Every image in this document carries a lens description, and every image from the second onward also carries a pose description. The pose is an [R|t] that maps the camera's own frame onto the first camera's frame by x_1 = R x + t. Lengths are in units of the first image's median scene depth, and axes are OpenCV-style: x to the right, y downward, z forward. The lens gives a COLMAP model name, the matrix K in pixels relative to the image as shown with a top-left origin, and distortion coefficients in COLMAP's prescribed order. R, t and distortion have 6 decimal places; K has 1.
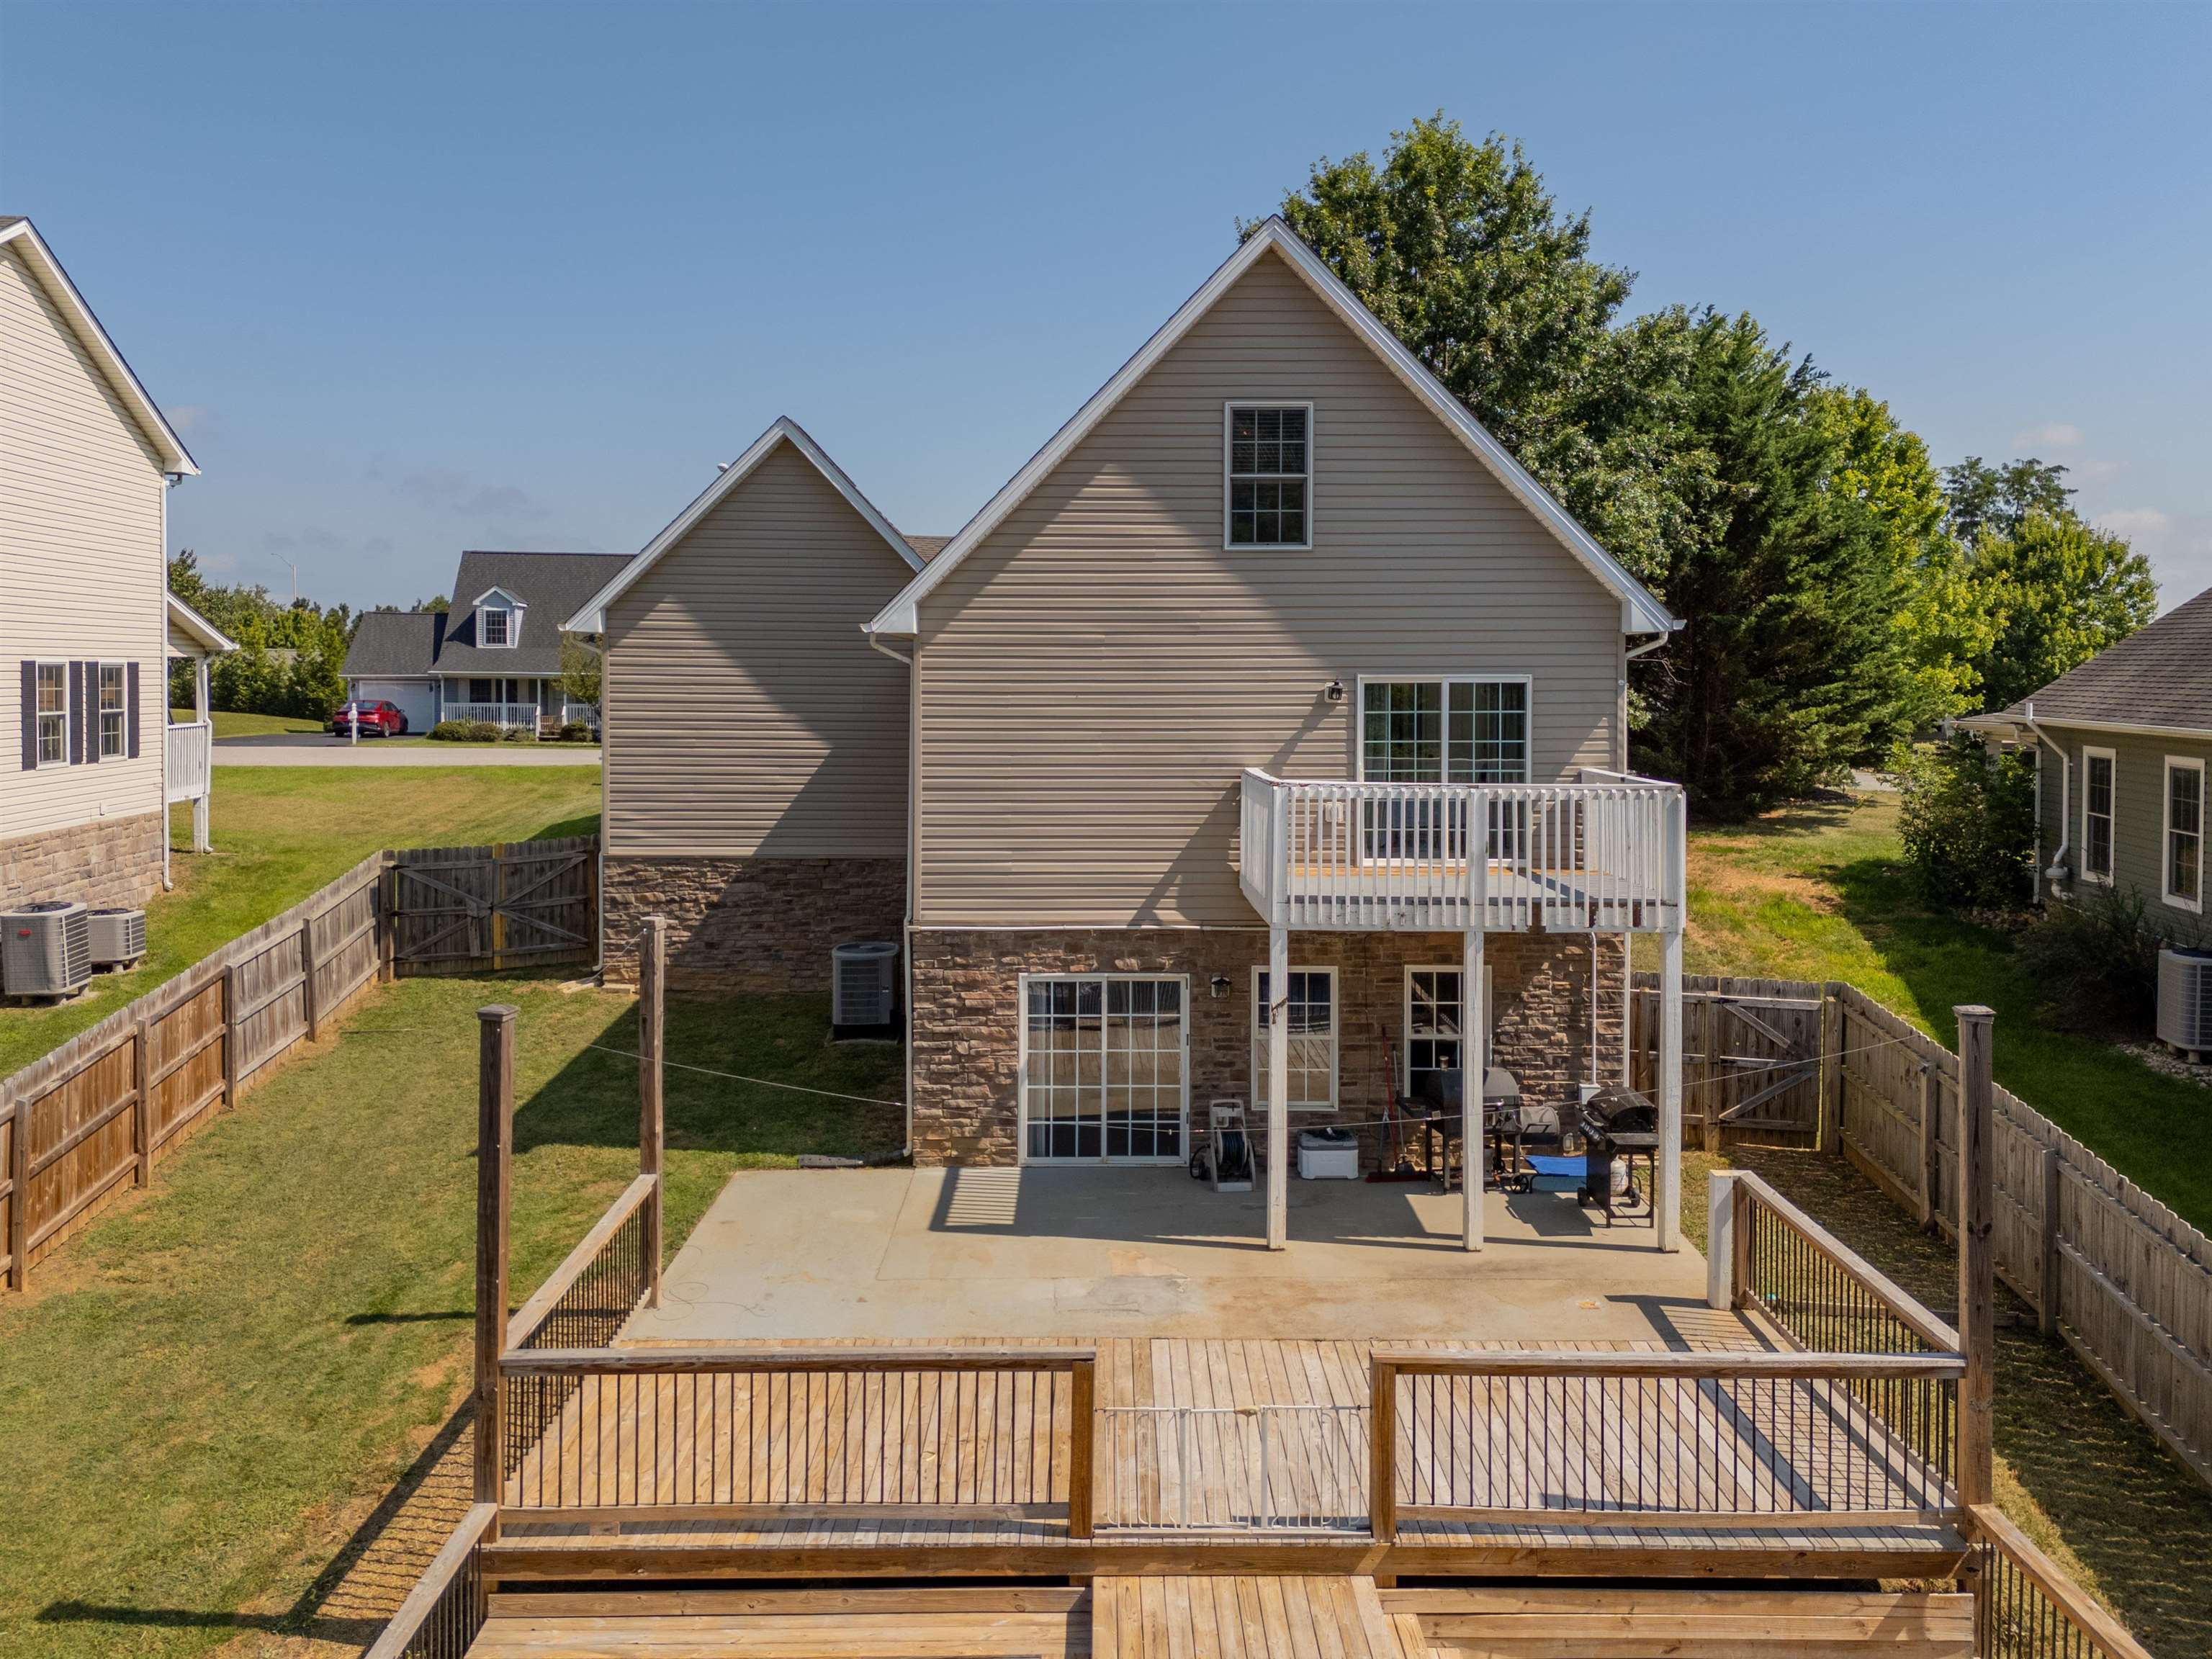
lens RADIAL K [[1662.2, 0, 1107.5], [0, 1662.2, 706.1], [0, 0, 1]] dist [0.082143, -0.090689]
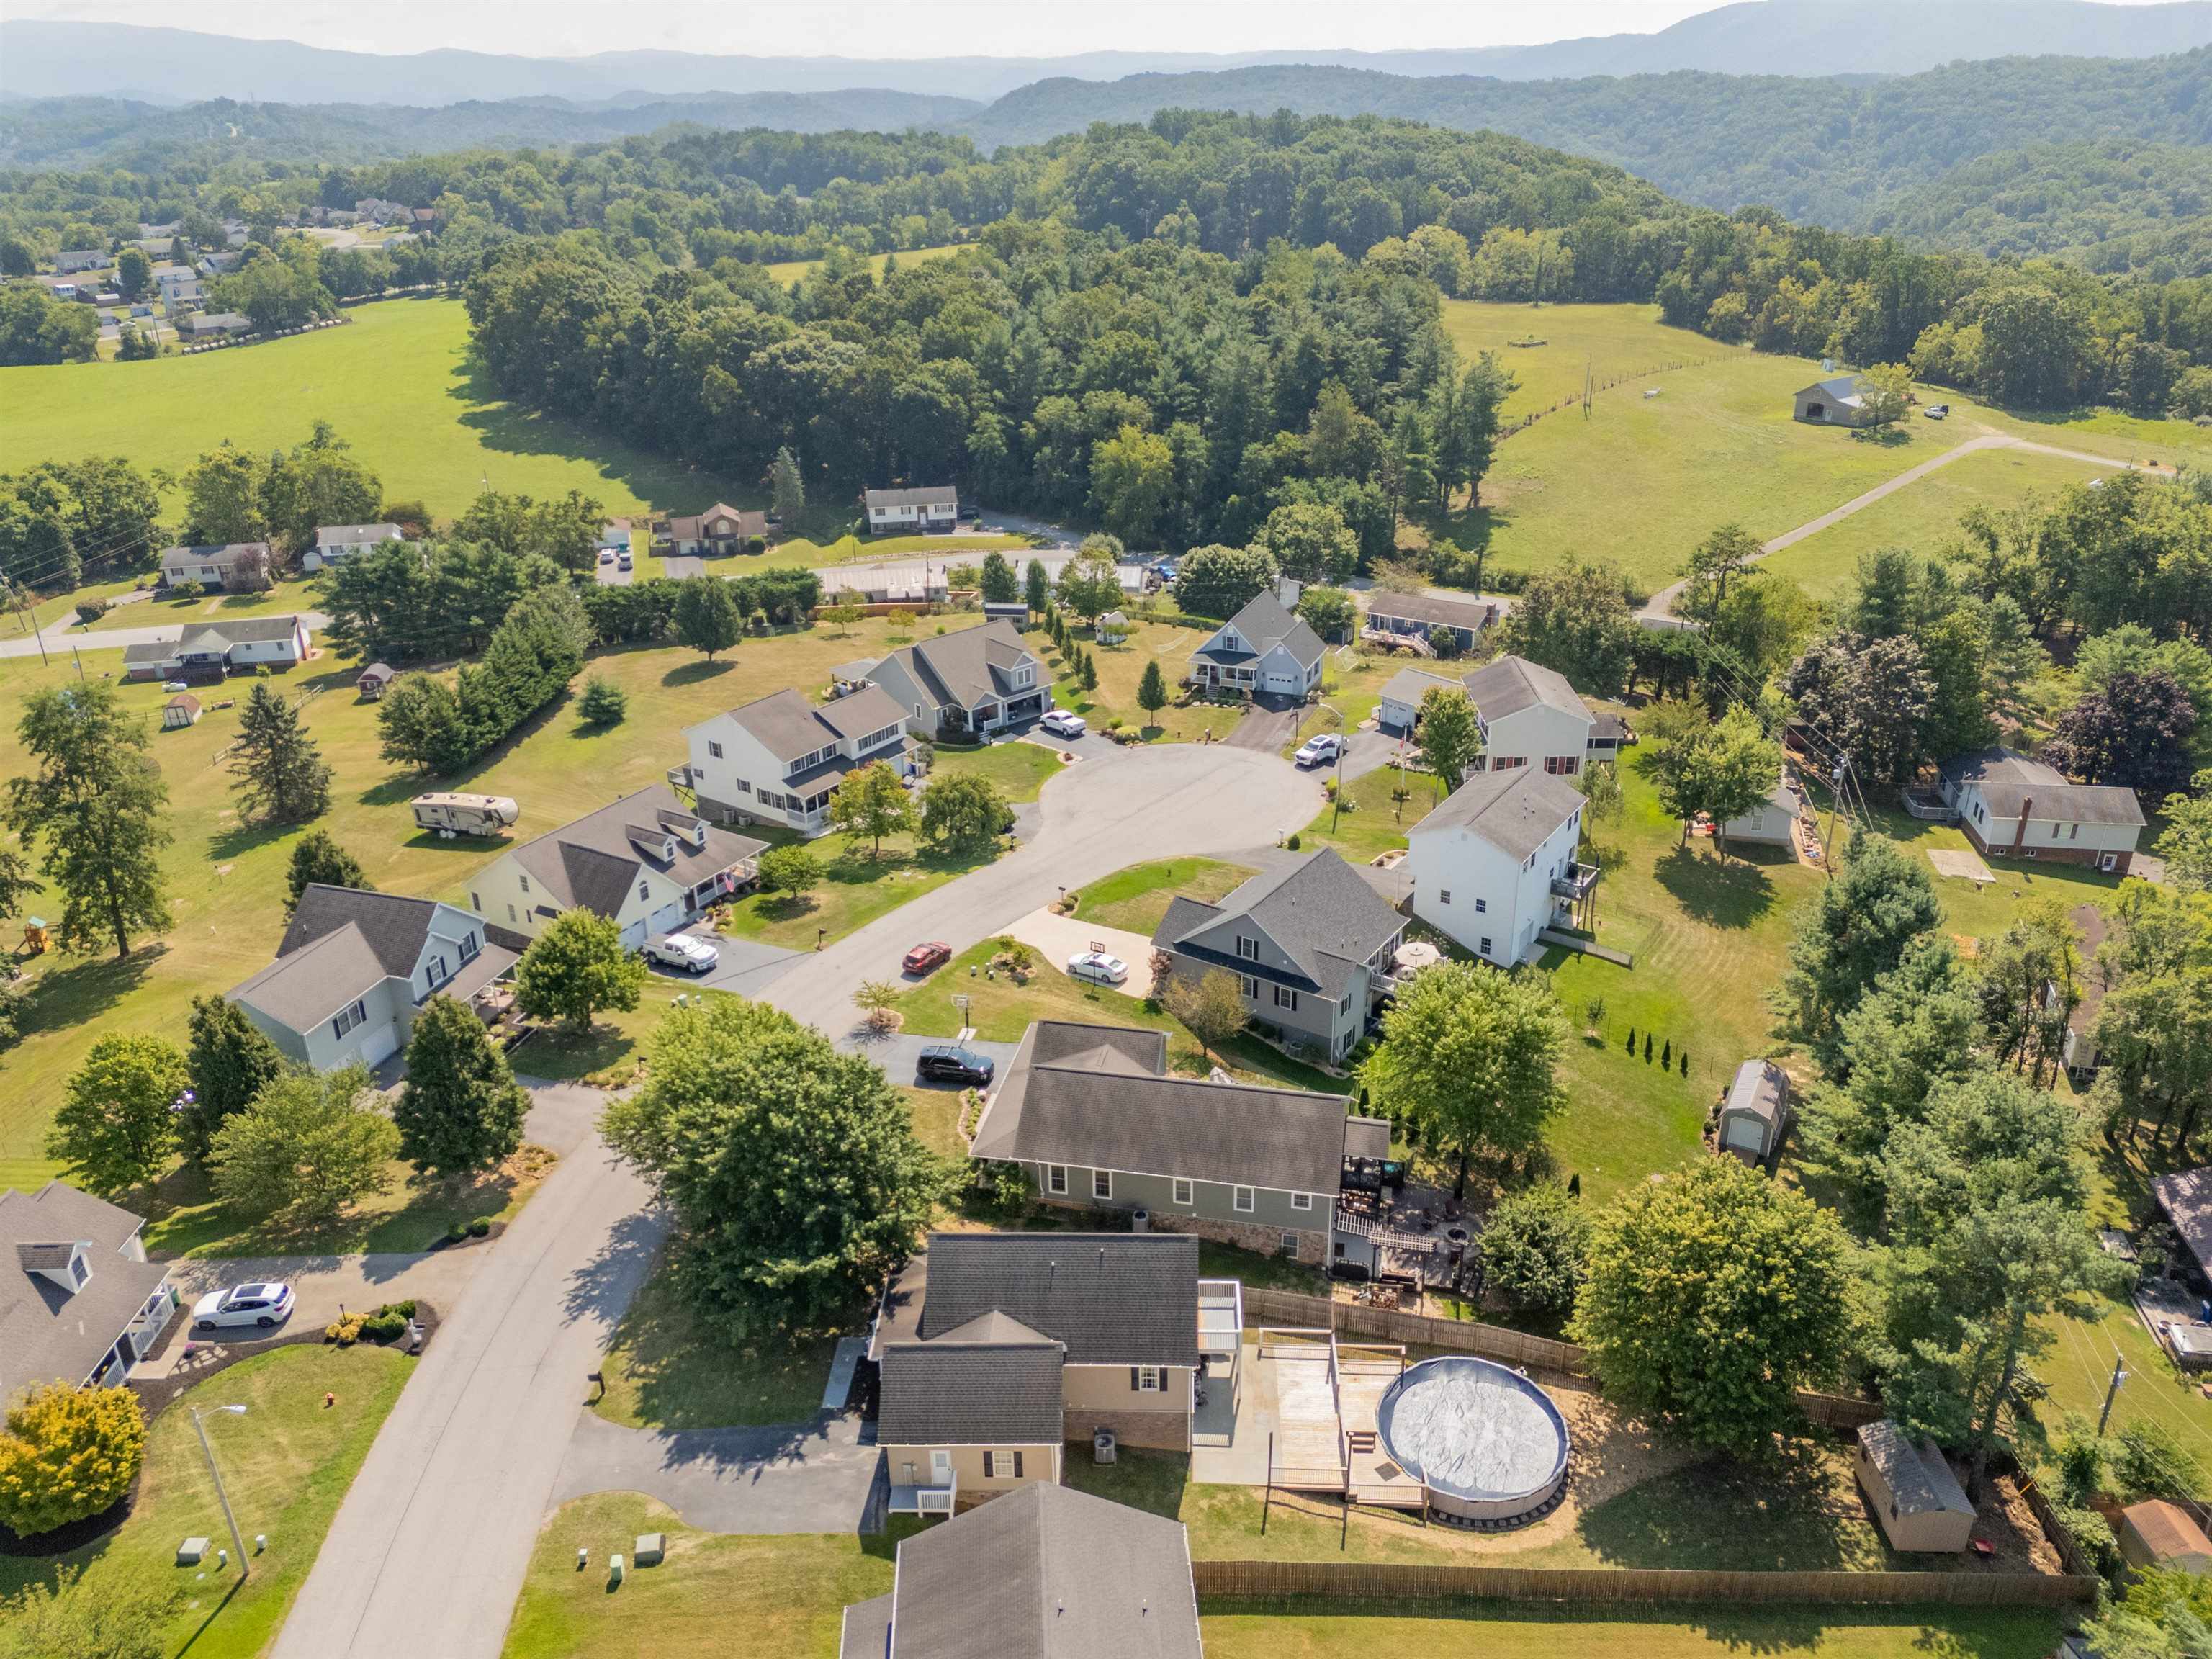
lens RADIAL K [[1658.7, 0, 1106.0], [0, 1658.7, 829.5], [0, 0, 1]] dist [0.044153, 0.001001]
pose [[0.041036, -0.432219, 0.900834, -3.540682], [0.021197, 0.901767, 0.431702, -3.270721], [-0.998933, 0.001379, 0.046166, 1.029925]]
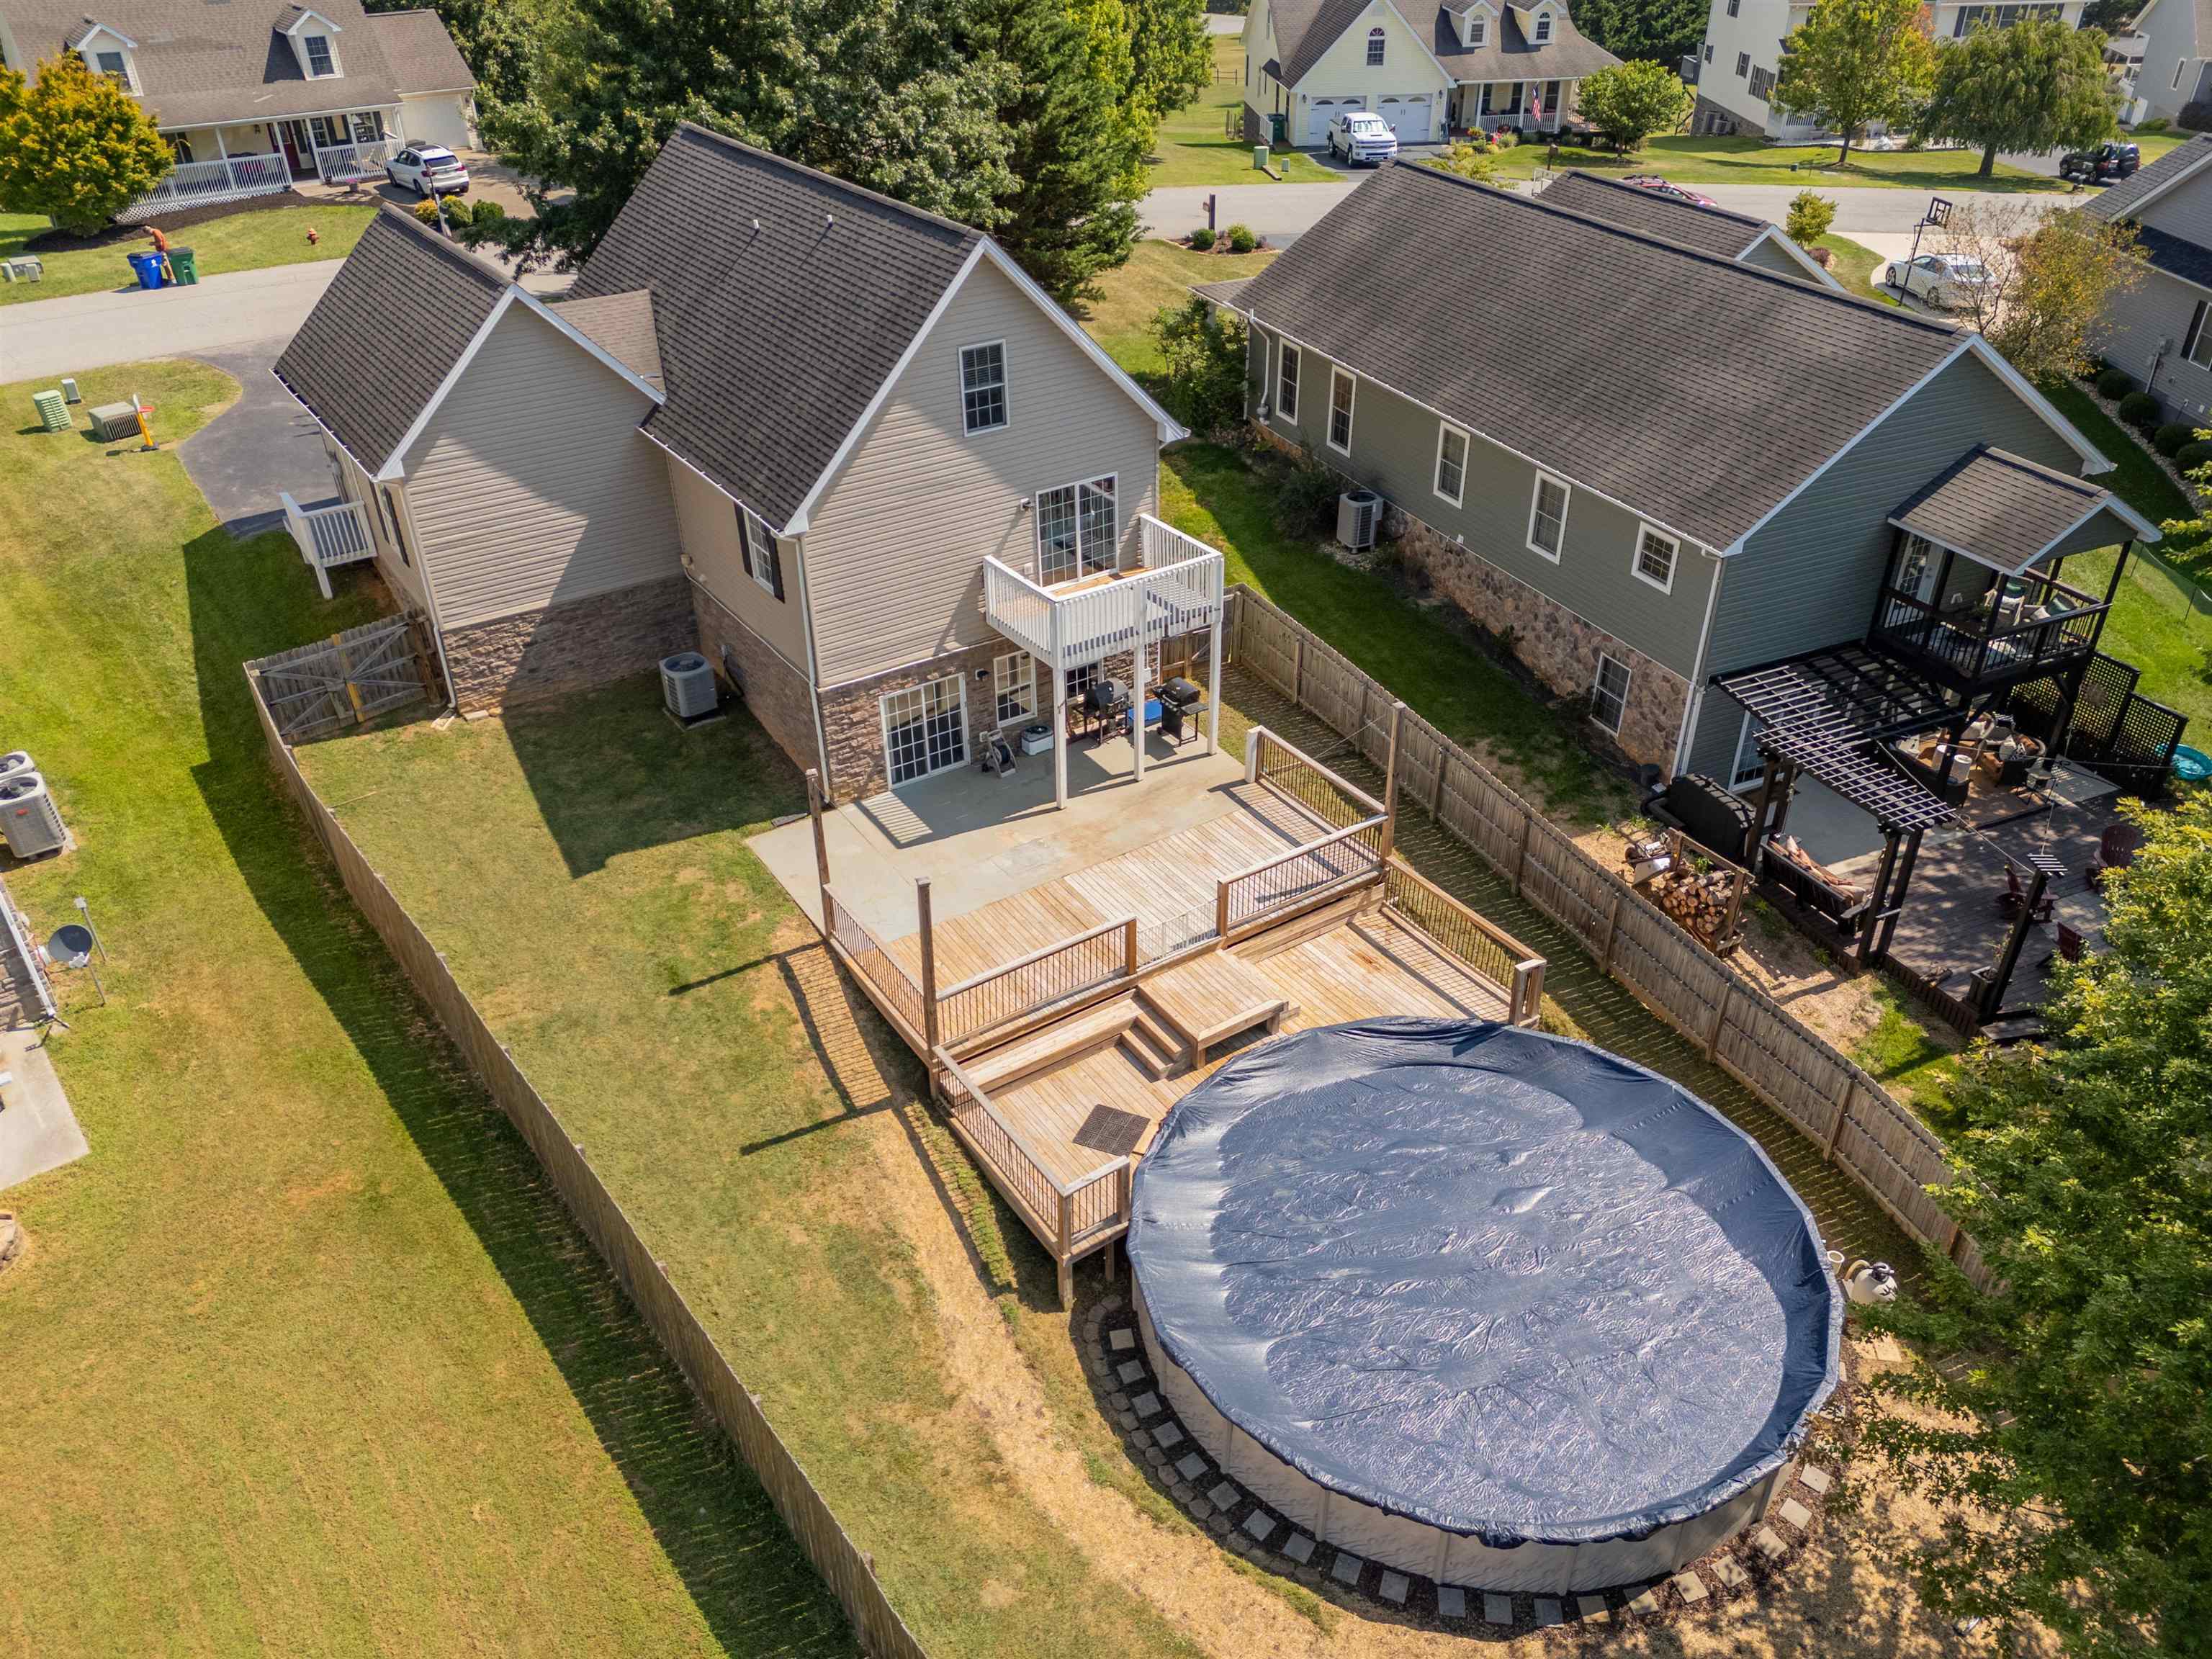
lens RADIAL K [[1658.7, 0, 1106.0], [0, 1658.7, 829.5], [0, 0, 1]] dist [0.044153, 0.001001]
pose [[0.832609, -0.307038, 0.460966, -0.701976], [0.018137, 0.846945, 0.531371, -0.645334], [-0.553564, -0.434064, 0.710743, -0.434806]]
